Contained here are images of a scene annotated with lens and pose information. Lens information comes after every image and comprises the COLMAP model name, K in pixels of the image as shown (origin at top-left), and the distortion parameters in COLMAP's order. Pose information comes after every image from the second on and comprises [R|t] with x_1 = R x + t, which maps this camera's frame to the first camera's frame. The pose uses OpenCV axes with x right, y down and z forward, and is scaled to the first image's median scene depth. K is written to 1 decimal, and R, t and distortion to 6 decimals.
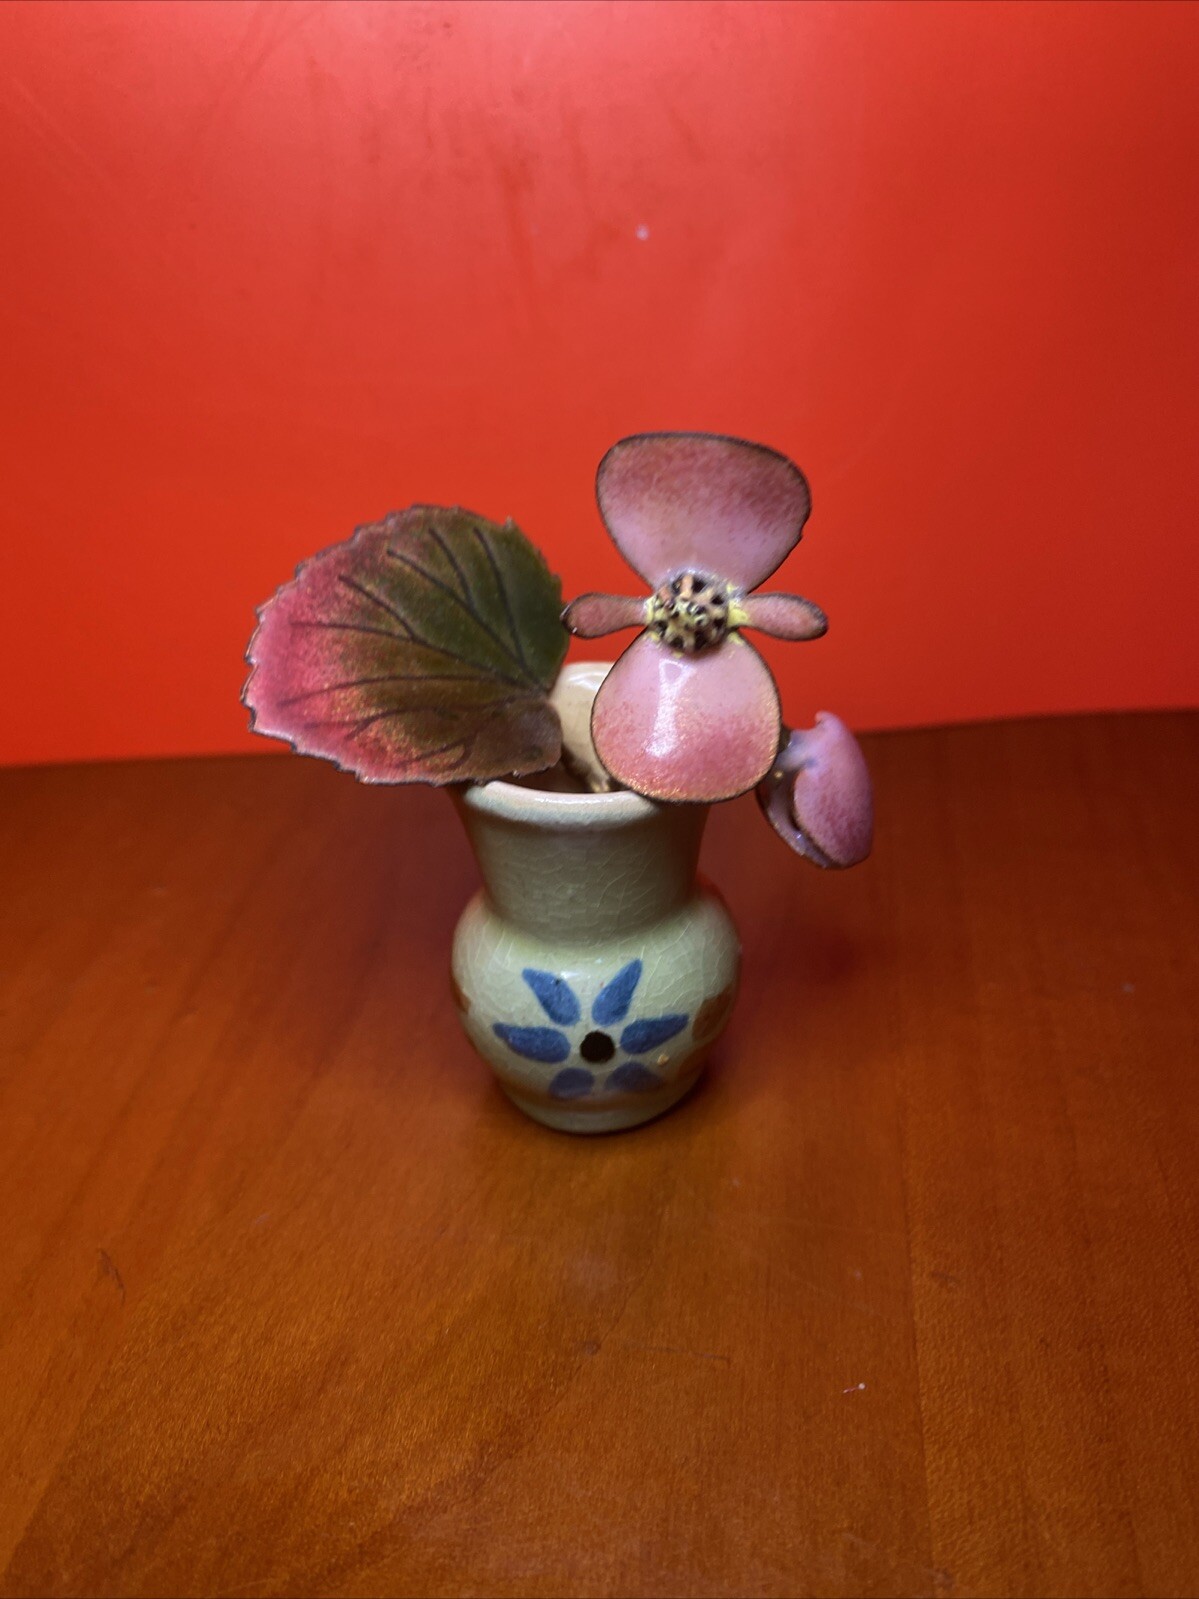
lens RADIAL K [[1217.0, 0, 613.3], [0, 1217.0, 832.3], [0, 0, 1]] dist [-0.022204, 0.028914]
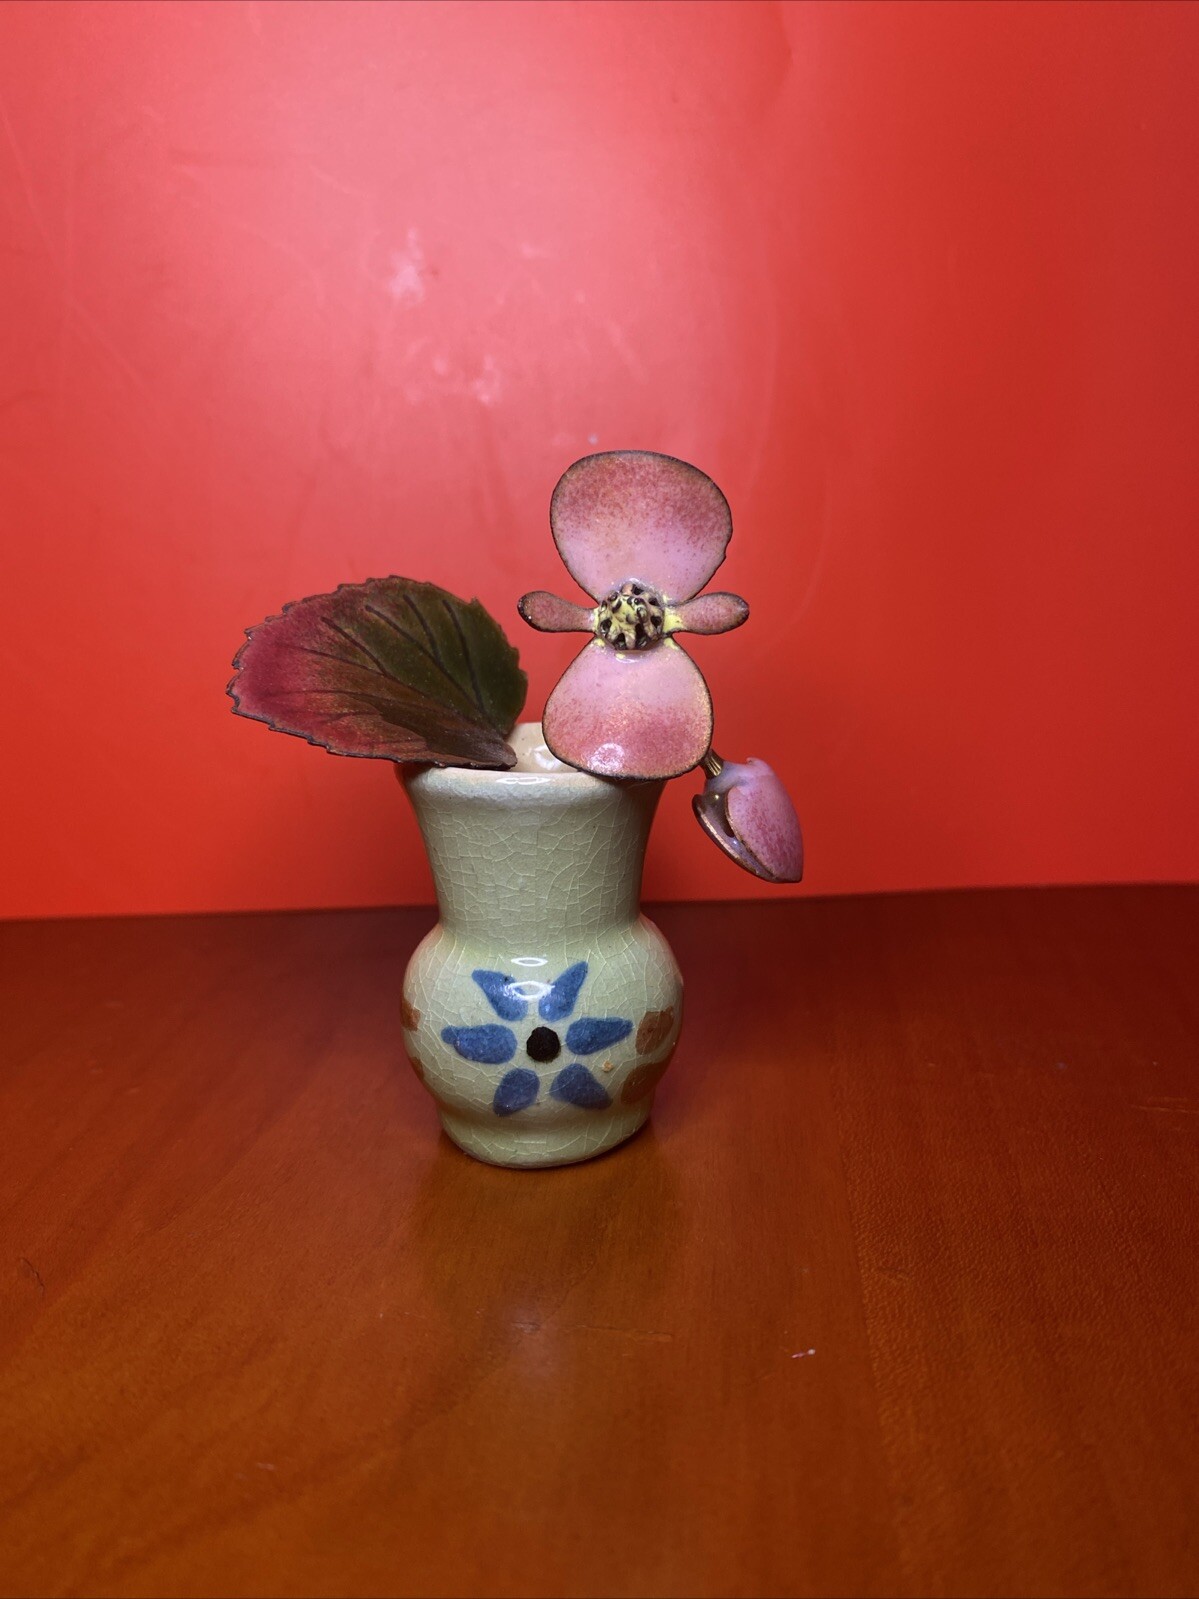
lens RADIAL K [[1217.0, 0, 607.3], [0, 1217.0, 850.6], [0, 0, 1]] dist [-0.022204, 0.028914]
pose [[0.999418, 0.012317, 0.031811, 0.006642], [-0.002658, 0.957819, -0.287361, 0.334771], [-0.034008, 0.287110, 0.957294, -0.030784]]
